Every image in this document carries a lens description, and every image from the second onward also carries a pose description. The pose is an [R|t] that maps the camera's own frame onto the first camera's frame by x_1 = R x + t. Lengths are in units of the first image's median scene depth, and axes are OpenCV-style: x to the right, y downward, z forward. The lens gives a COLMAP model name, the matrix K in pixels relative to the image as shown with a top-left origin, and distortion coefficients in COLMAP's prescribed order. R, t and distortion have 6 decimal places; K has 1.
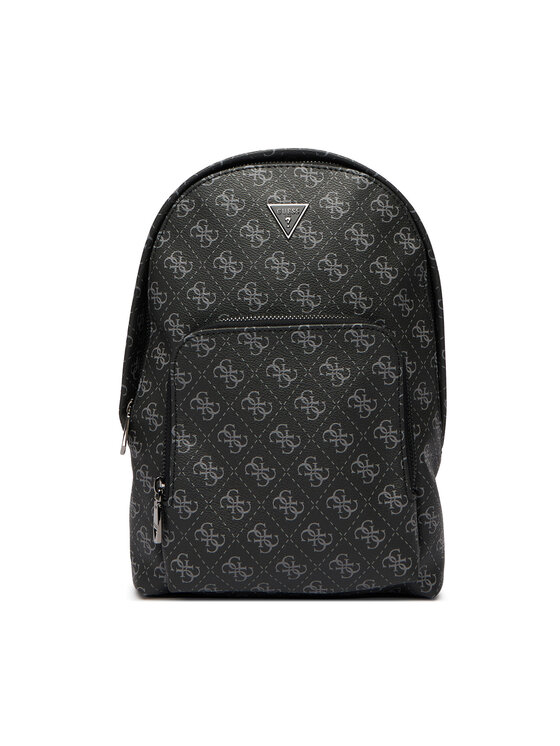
lens RADIAL K [[832.0, 0, 280.0], [0, 832.0, 373.0], [0, 0, 1]] dist [-0.026082, -0.019811]
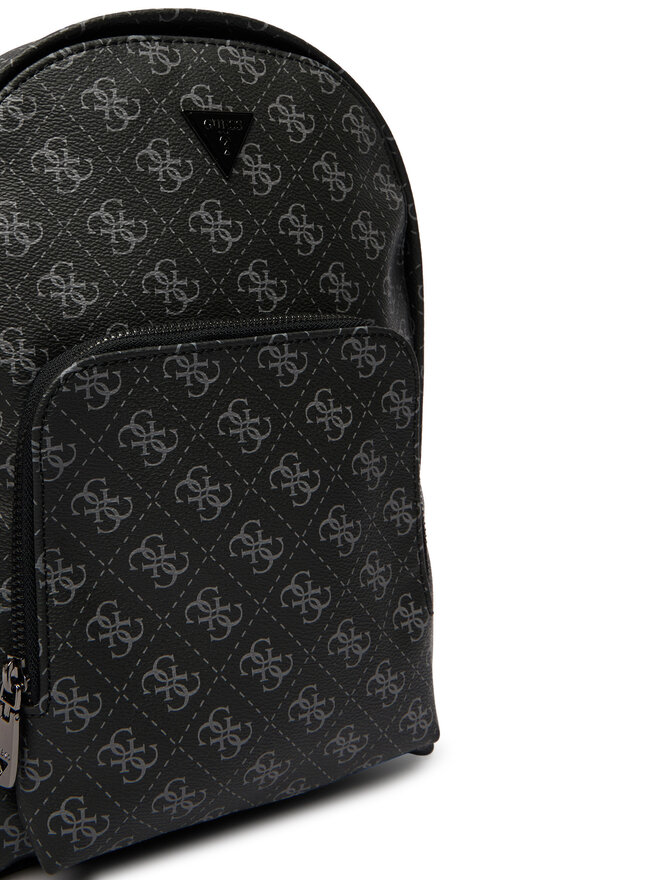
lens RADIAL K [[981.5, 0, 330.0], [0, 981.5, 440.0], [0, 0, 1]] dist [-0.026082, -0.019811]
pose [[0.893612, -0.103659, 0.436706, -0.222350], [0.093414, 0.994613, 0.044938, -0.014227], [-0.439012, 0.000637, 0.898481, 0.401291]]
